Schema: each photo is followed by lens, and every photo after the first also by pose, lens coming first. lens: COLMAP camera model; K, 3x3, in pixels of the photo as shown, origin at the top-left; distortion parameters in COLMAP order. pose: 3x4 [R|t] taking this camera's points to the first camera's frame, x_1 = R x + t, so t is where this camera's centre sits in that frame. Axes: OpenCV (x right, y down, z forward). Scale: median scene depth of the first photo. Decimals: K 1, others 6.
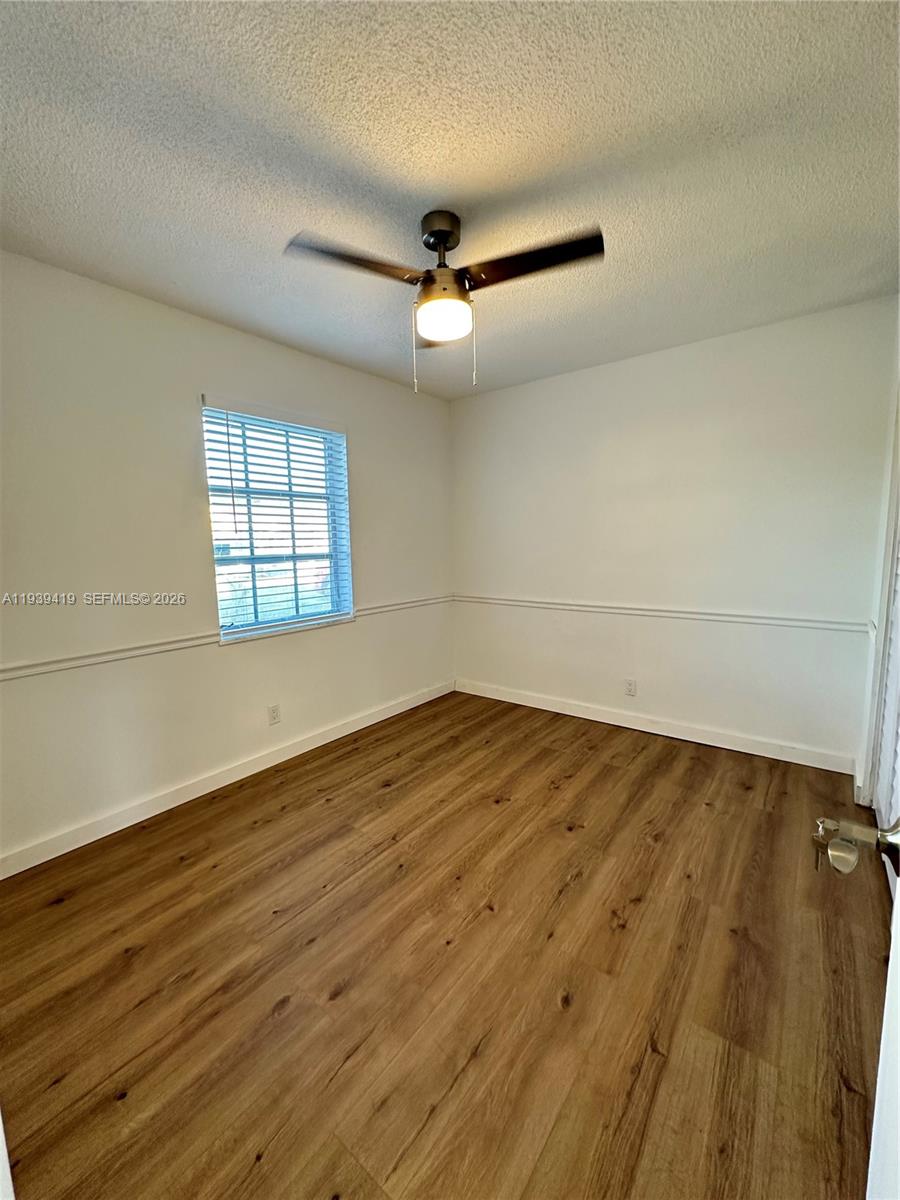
lens RADIAL K [[477.8, 0, 450.2], [0, 477.8, 598.5], [0, 0, 1]] dist [-0.002802, 0.000753]
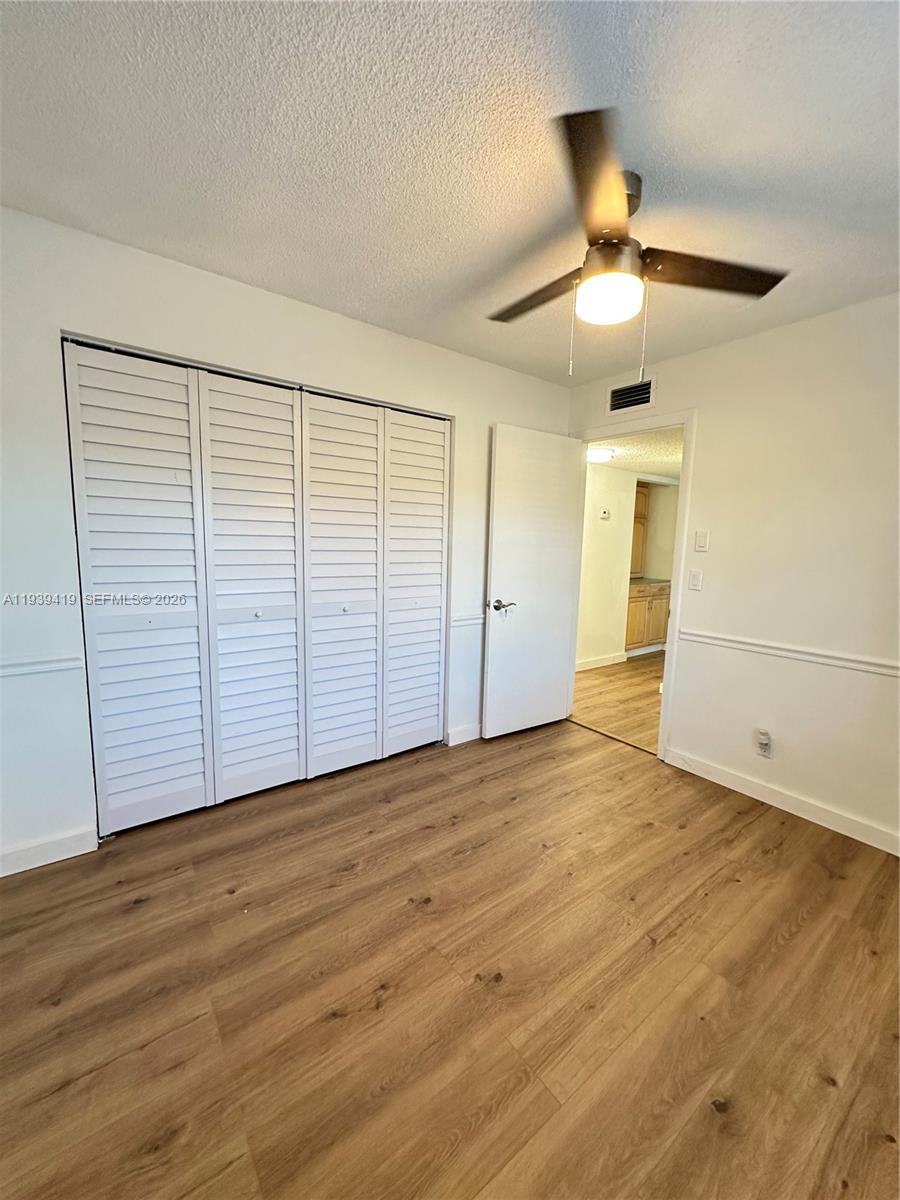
lens RADIAL K [[477.8, 0, 448.1], [0, 477.8, 601.1], [0, 0, 1]] dist [-0.002802, 0.000753]
pose [[-0.963631, -0.040857, 0.264095, 0.019038], [0.024088, 0.970941, 0.238103, -0.213089], [-0.266149, 0.235805, -0.934645, 1.608365]]
